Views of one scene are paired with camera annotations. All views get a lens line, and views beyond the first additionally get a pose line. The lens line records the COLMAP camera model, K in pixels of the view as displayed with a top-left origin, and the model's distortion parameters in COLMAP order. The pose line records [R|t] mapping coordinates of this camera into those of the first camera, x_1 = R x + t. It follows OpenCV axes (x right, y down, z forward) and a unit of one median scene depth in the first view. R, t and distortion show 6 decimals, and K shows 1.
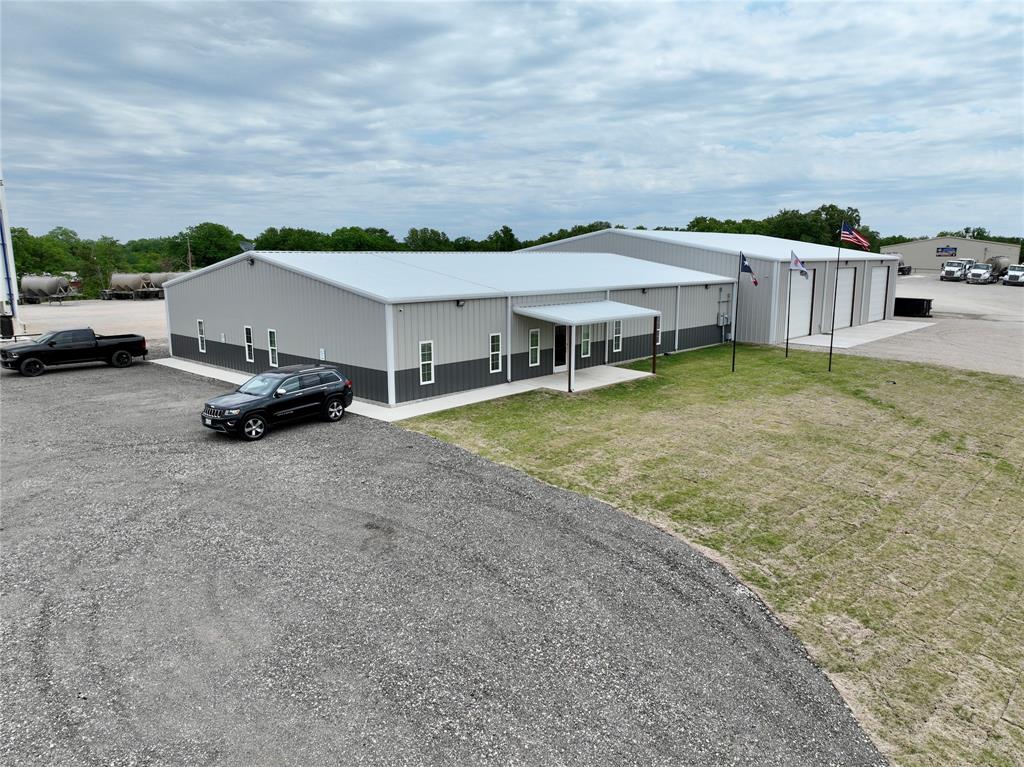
lens RADIAL K [[728.8, 0, 512.0], [0, 728.8, 383.5], [0, 0, 1]] dist [0.006399, 0.002463]
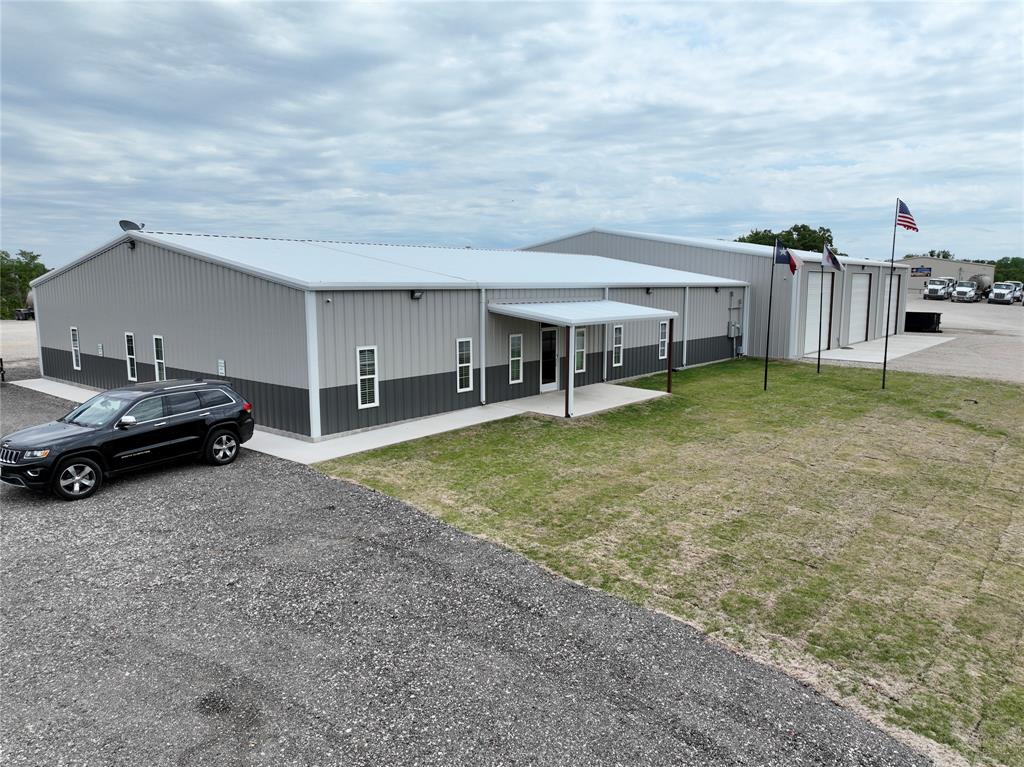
lens RADIAL K [[728.8, 0, 512.0], [0, 728.8, 383.5], [0, 0, 1]] dist [0.006399, 0.002463]
pose [[0.998680, -0.006551, 0.050941, -0.013319], [0.008477, 0.999254, -0.037688, 0.005046], [-0.050656, 0.038070, 0.997990, 0.281985]]
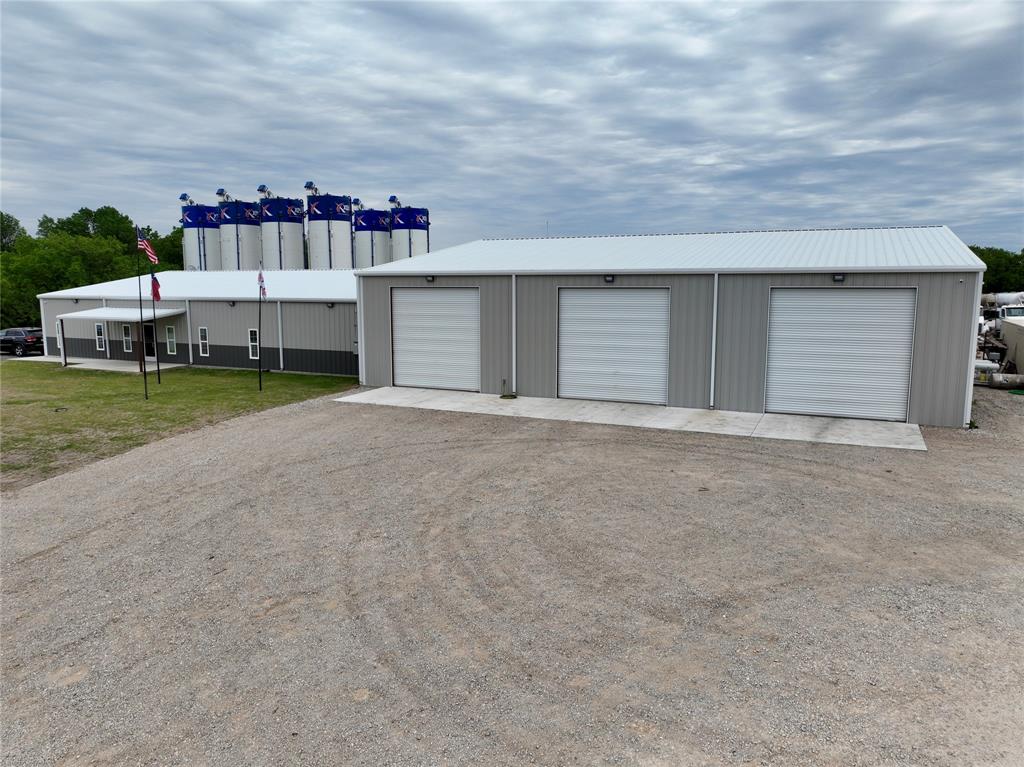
lens RADIAL K [[728.8, 0, 512.0], [0, 728.8, 383.5], [0, 0, 1]] dist [0.006399, 0.002463]
pose [[0.297513, 0.179115, -0.937765, 1.701896], [-0.139288, 0.979877, 0.142969, -0.290361], [0.944503, 0.088084, 0.316474, 1.413980]]
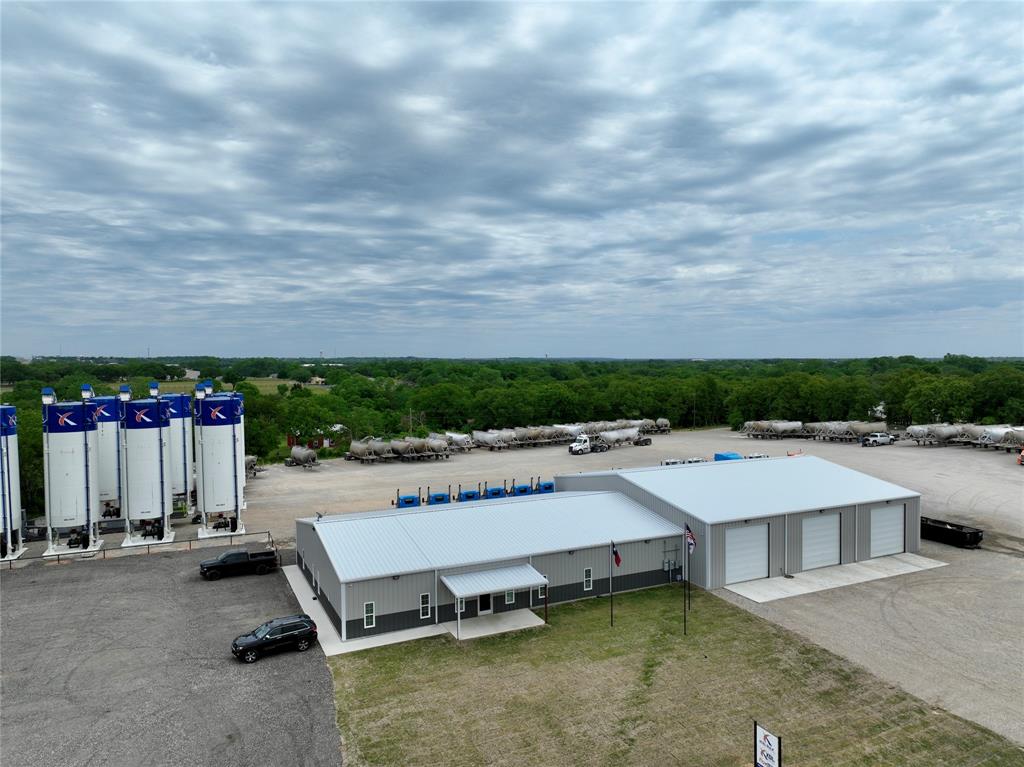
lens RADIAL K [[728.8, 0, 512.0], [0, 728.8, 383.5], [0, 0, 1]] dist [0.006399, 0.002463]
pose [[0.927211, 0.007700, -0.374460, 0.801144], [-0.057138, 0.990994, -0.121103, -0.365493], [0.370156, 0.133684, 0.919300, -0.499852]]
